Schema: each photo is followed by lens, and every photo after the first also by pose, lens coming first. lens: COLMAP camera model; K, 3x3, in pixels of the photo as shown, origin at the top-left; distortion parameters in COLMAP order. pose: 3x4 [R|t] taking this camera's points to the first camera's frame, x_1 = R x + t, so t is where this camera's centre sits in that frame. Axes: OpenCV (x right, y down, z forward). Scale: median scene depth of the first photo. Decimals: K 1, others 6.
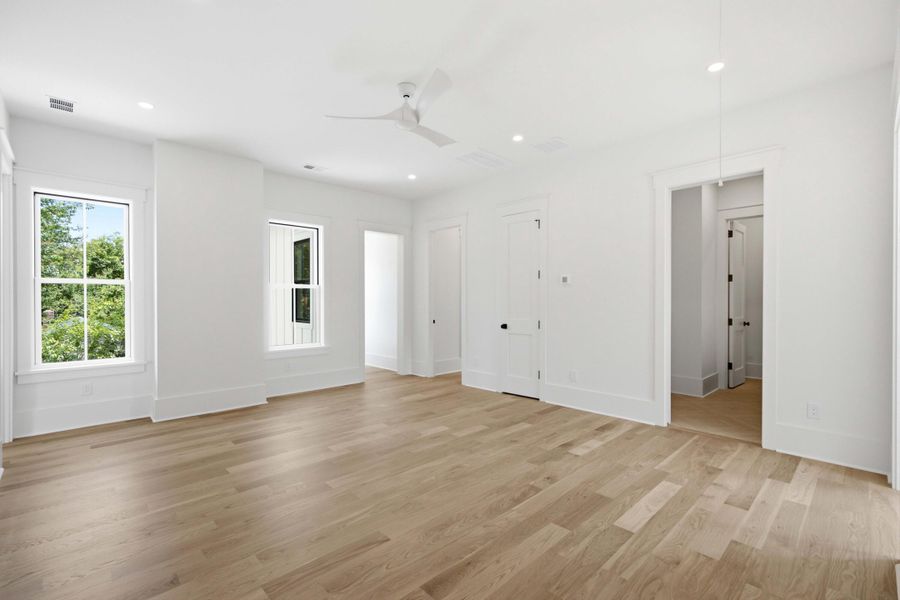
lens RADIAL K [[403.7, 0, 452.0], [0, 403.7, 303.1], [0, 0, 1]] dist [-0.001042, 0.000066]
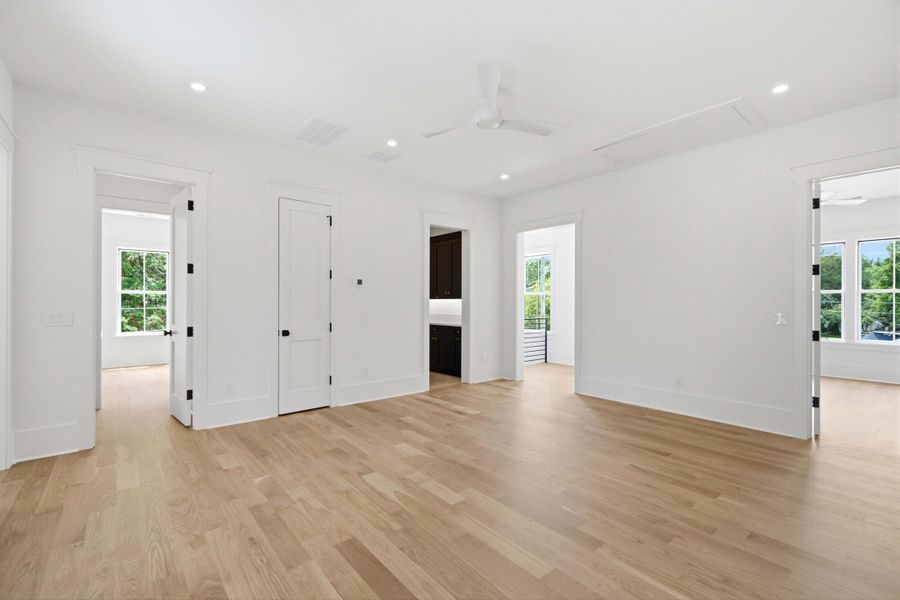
lens RADIAL K [[401.4, 0, 445.5], [0, 401.4, 303.5], [0, 0, 1]] dist [-0.009233, -0.000166]
pose [[0.080695, 0.000061, 0.996739, -0.894057], [0.005410, 0.999985, -0.000499, -0.000730], [-0.996724, 0.005433, 0.080694, 0.835793]]
